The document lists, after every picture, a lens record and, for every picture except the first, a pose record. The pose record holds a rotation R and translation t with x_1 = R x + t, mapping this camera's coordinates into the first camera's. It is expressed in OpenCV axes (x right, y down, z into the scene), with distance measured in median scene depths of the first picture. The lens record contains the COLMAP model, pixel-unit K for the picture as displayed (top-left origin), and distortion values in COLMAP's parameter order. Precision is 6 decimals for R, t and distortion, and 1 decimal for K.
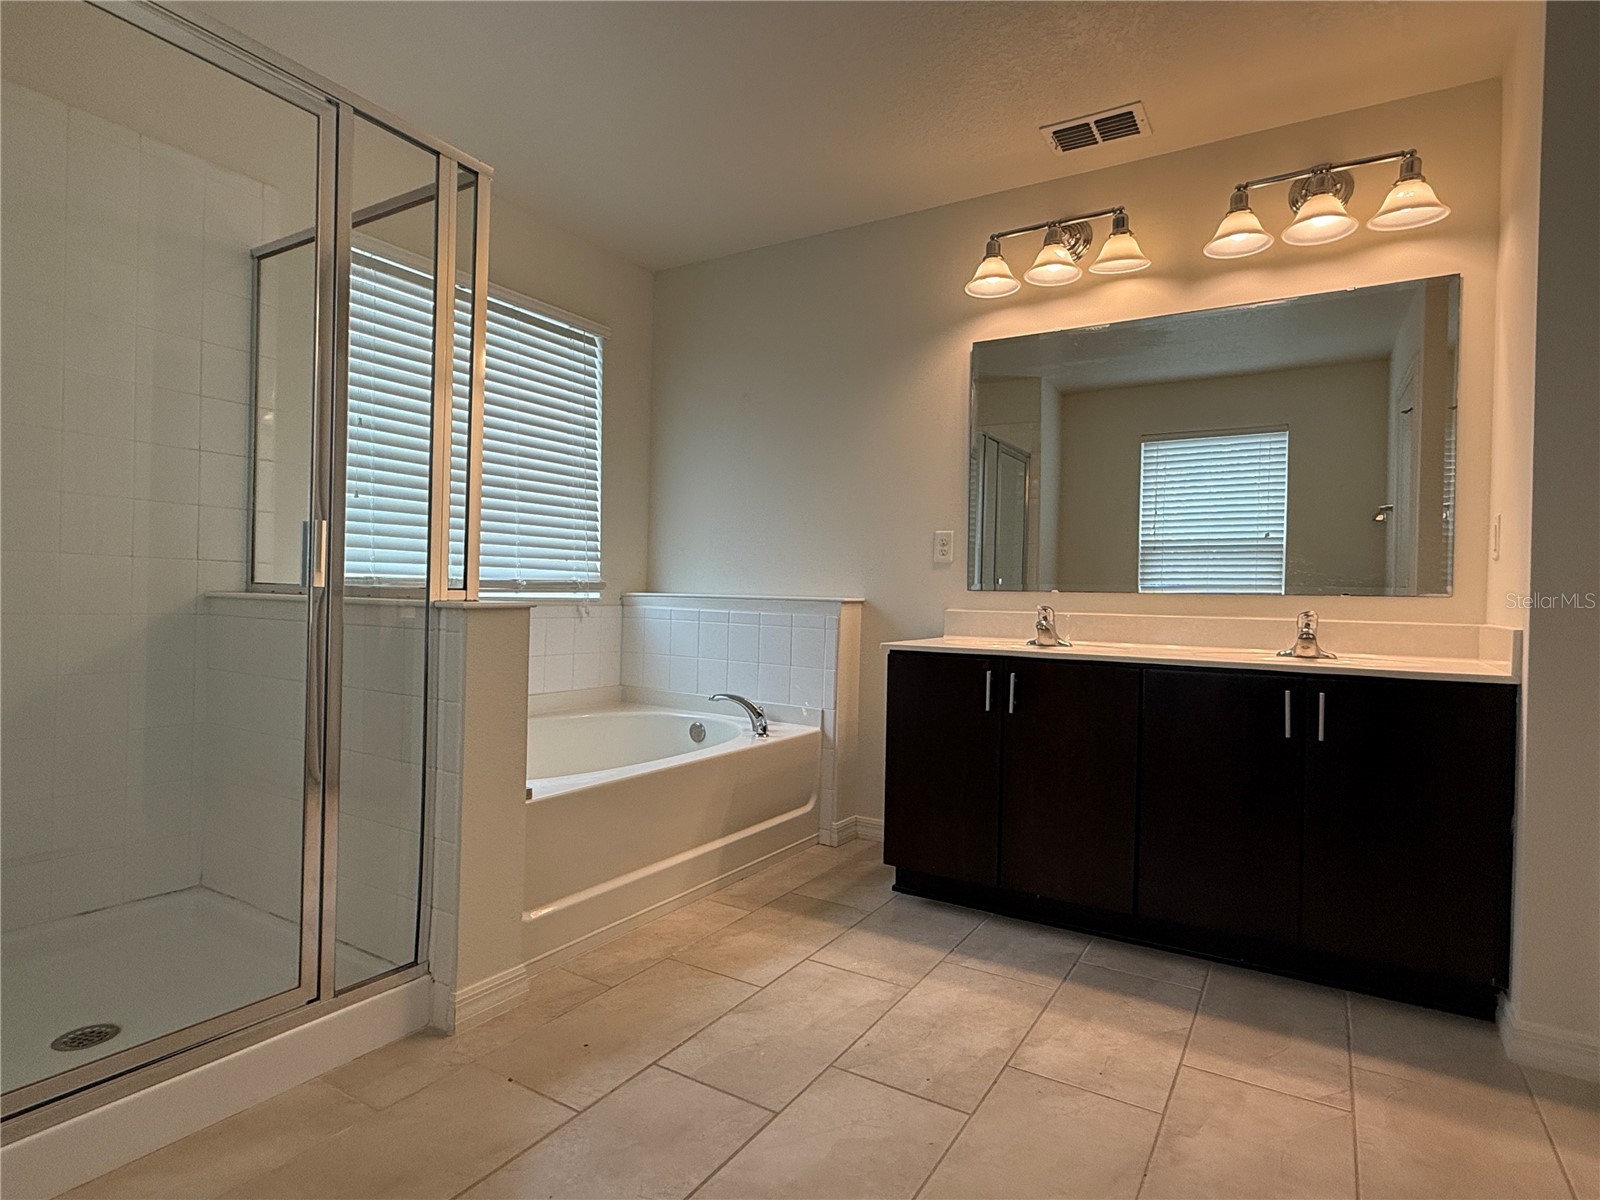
lens RADIAL K [[850.3, 0, 798.1], [0, 850.3, 595.5], [0, 0, 1]] dist [-0.001069, -0.000321]
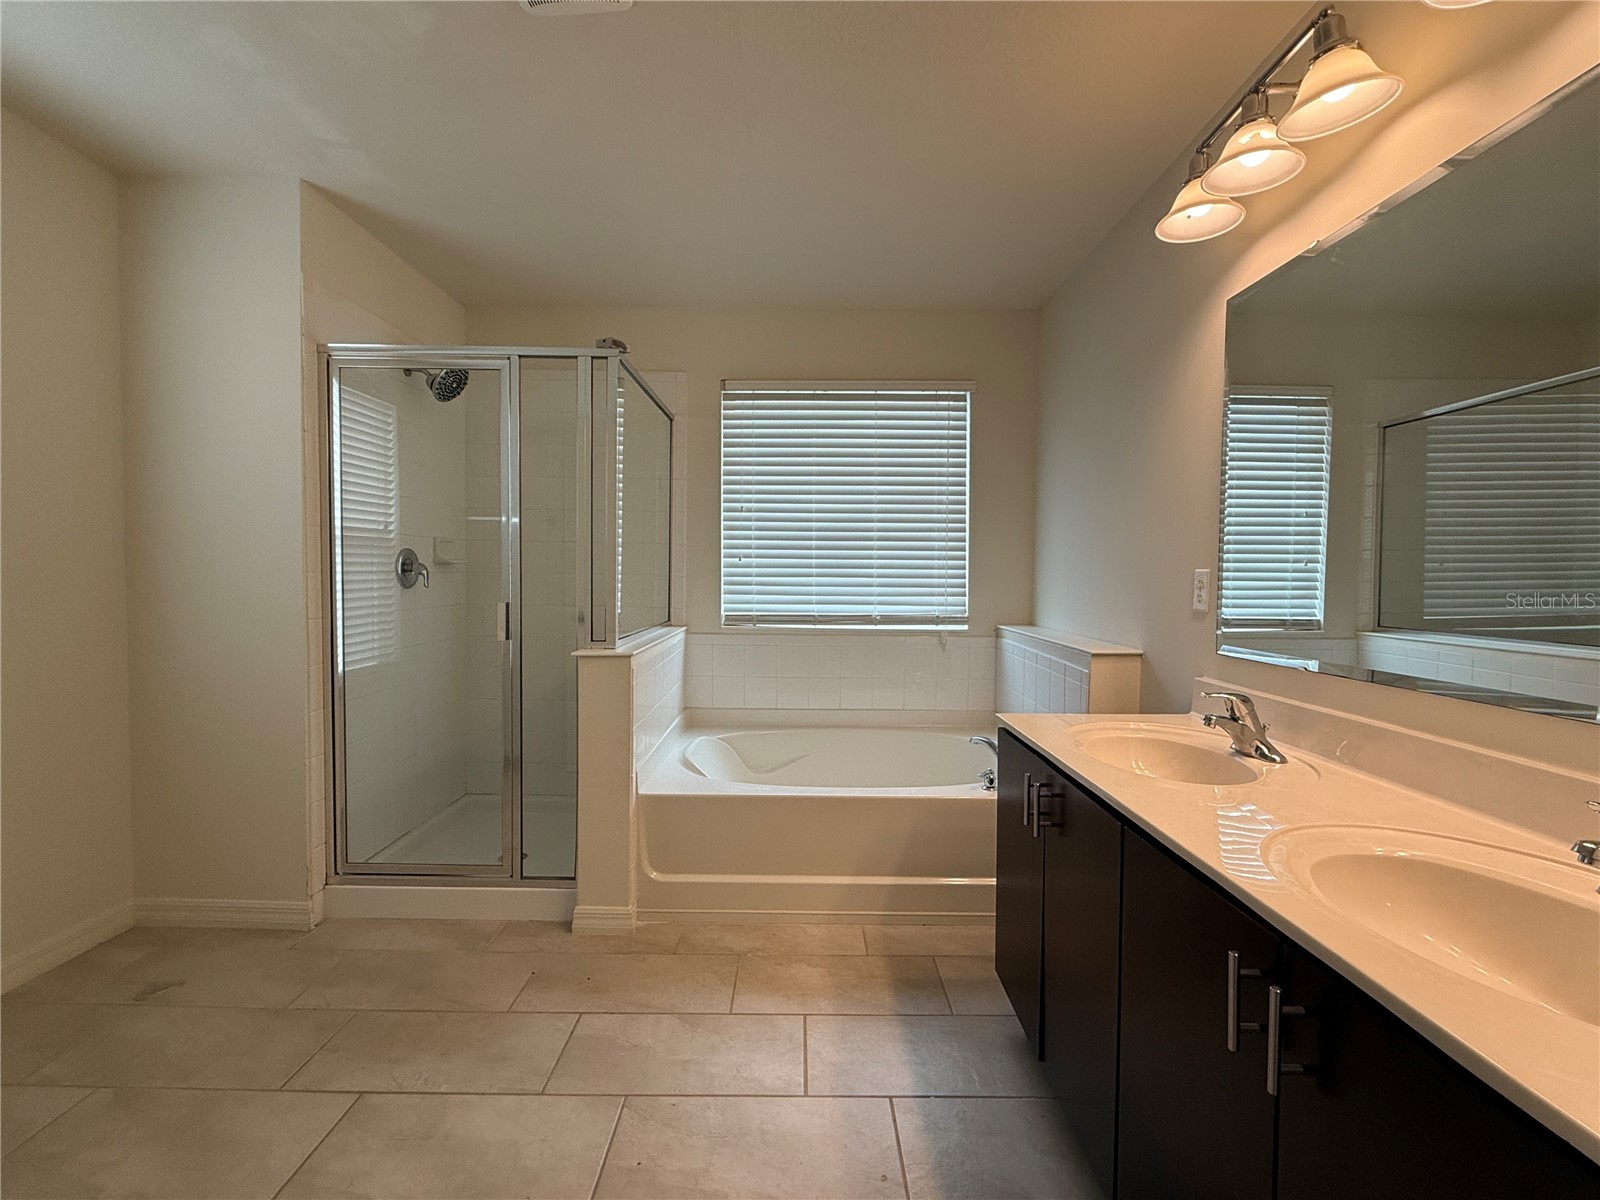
lens RADIAL K [[713.4, 0, 803.1], [0, 713.4, 598.3], [0, 0, 1]] dist [-0.003719, -0.000165]
pose [[0.532549, 0.013273, -0.846295, 0.579142], [-0.002057, 0.999894, 0.014388, -0.067633], [0.846397, -0.005921, 0.532520, 0.436276]]
